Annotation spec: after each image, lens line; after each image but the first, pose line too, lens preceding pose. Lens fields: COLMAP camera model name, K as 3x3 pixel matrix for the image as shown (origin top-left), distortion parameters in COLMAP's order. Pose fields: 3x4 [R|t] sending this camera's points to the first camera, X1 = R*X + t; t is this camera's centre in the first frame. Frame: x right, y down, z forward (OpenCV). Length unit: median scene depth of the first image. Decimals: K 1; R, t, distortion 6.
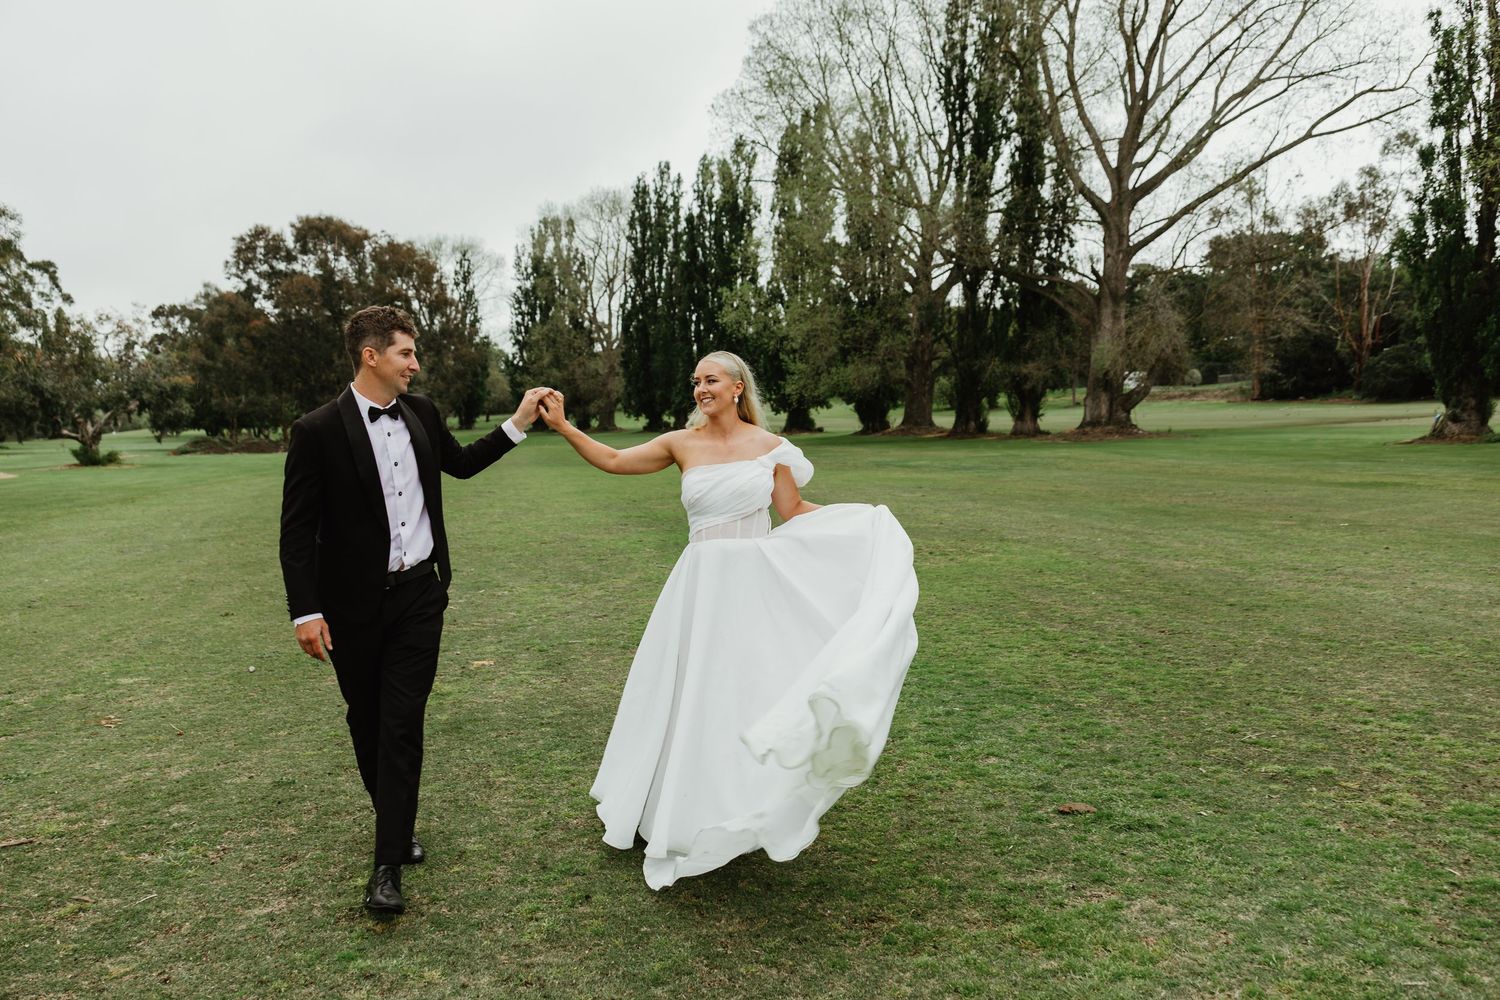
lens RADIAL K [[1143.0, 0, 750.0], [0, 1143.0, 500.0], [0, 0, 1]] dist [0.018563, 0.000247]
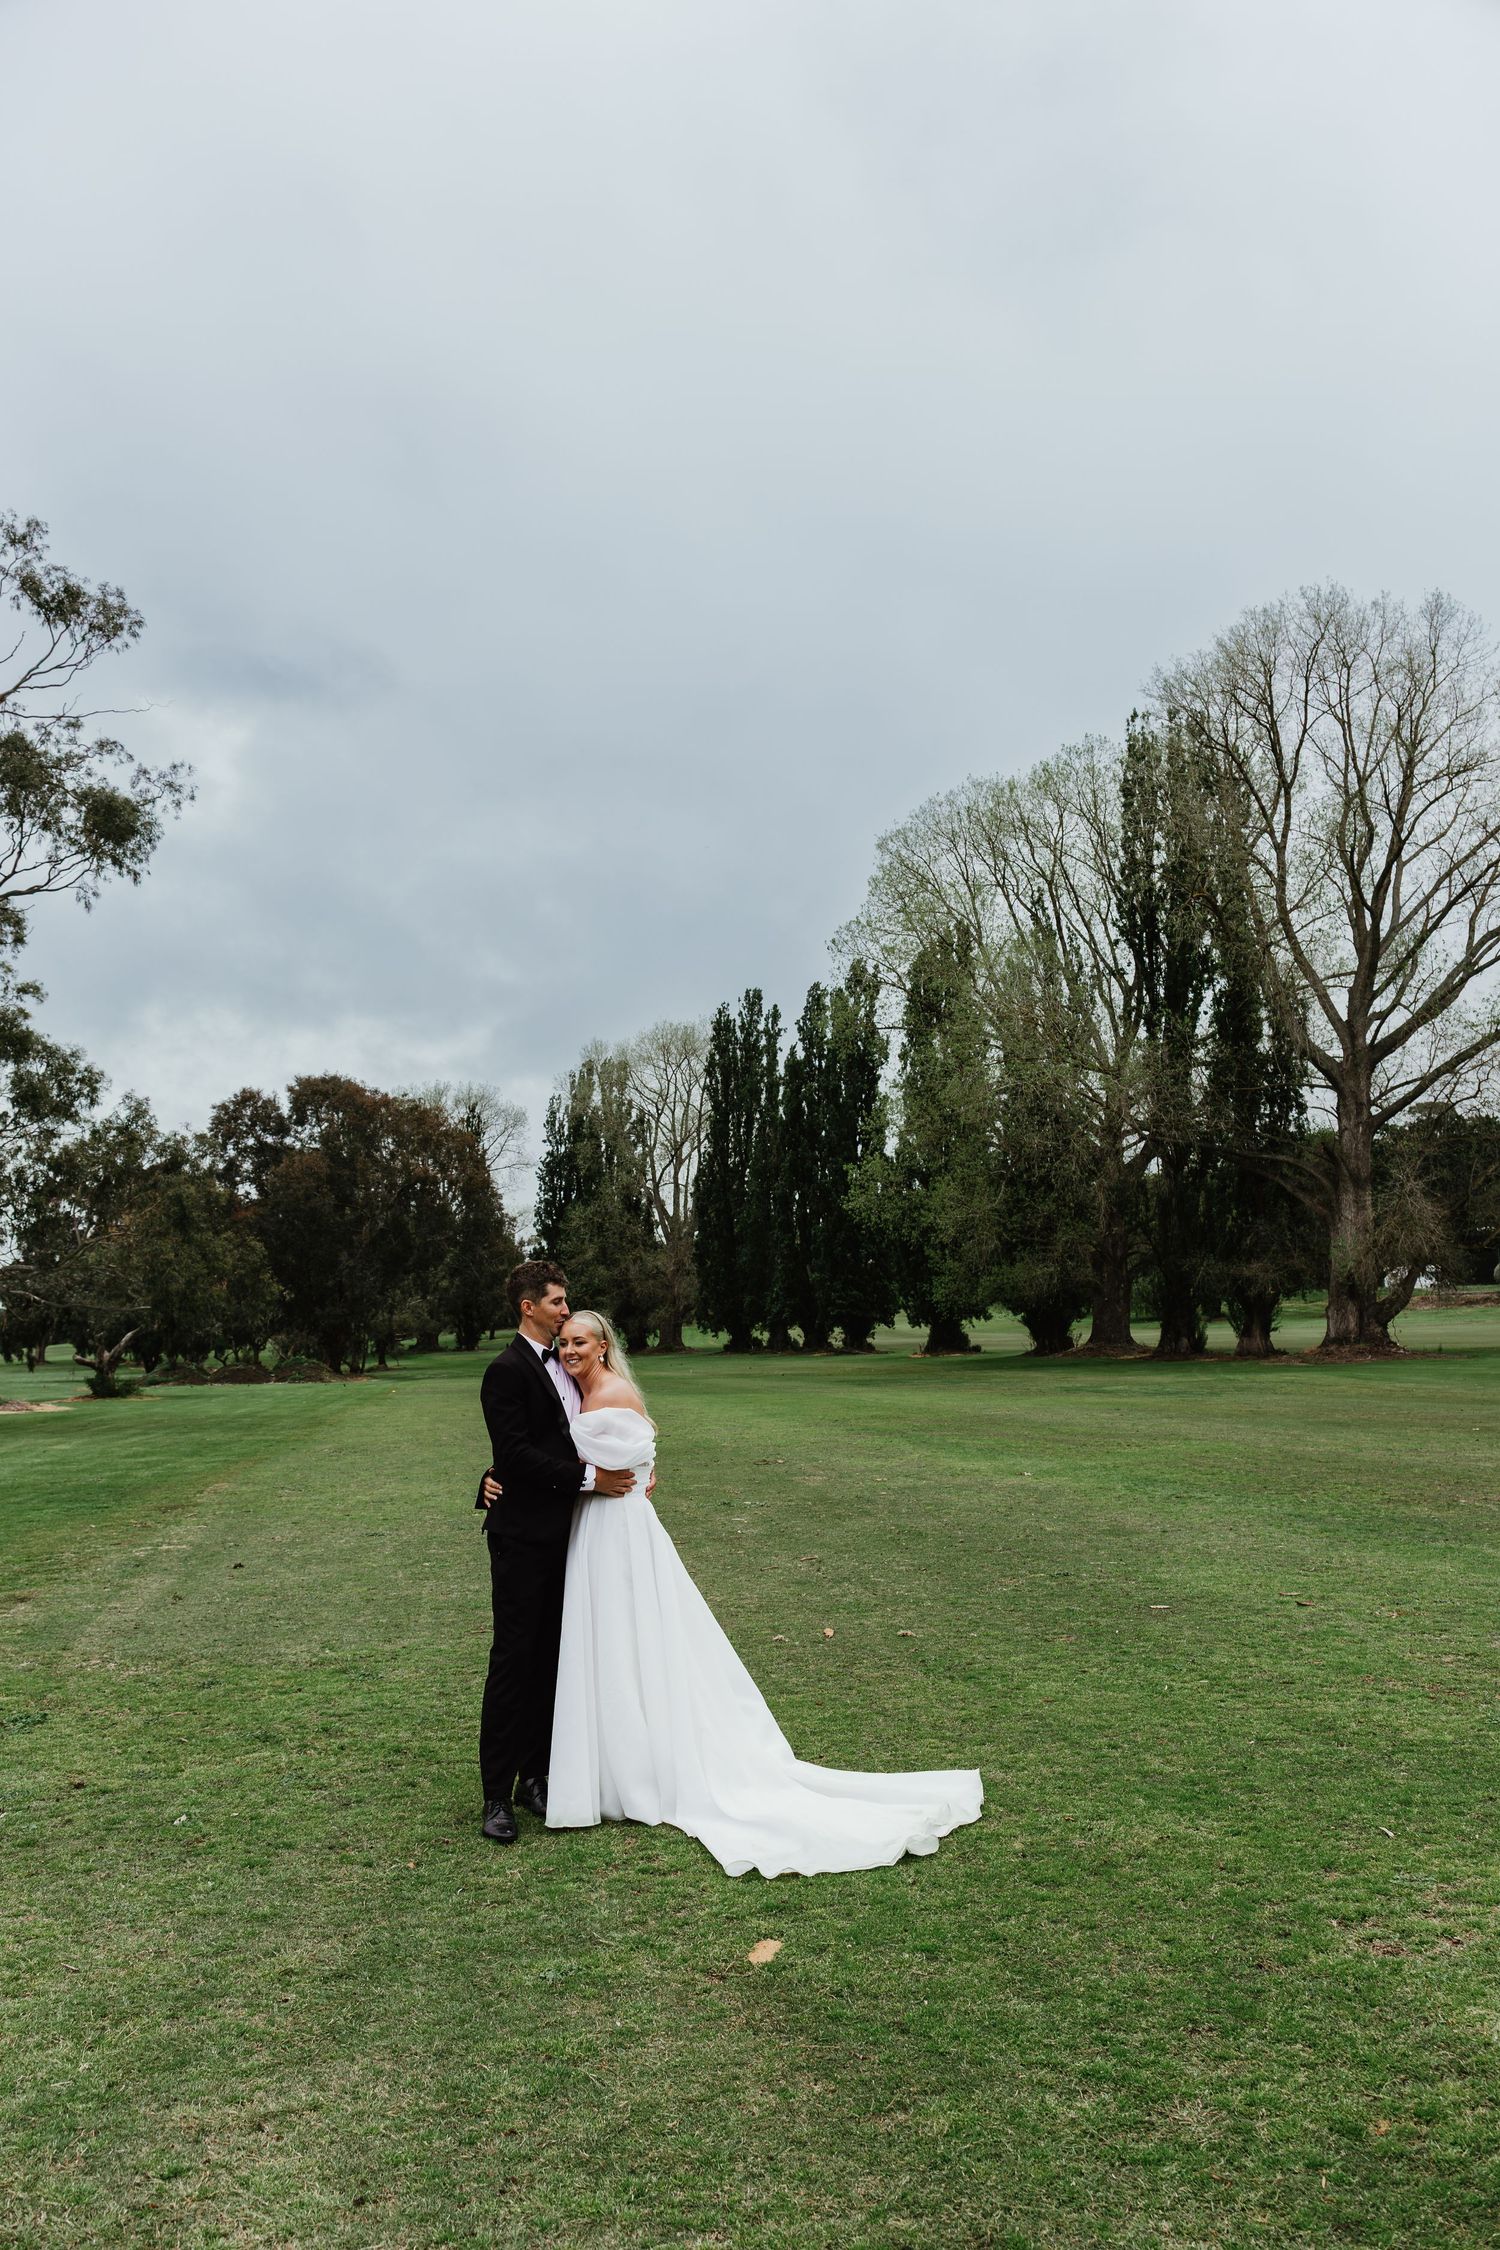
lens RADIAL K [[1714.4, 0, 750.0], [0, 1714.4, 1125.0], [0, 0, 1]] dist [0.018563, 0.000247]
pose [[0.998177, -0.011834, -0.059189, -0.022295], [0.000368, 0.981766, -0.190096, 0.008567], [0.060359, 0.189727, 0.979980, -0.148874]]
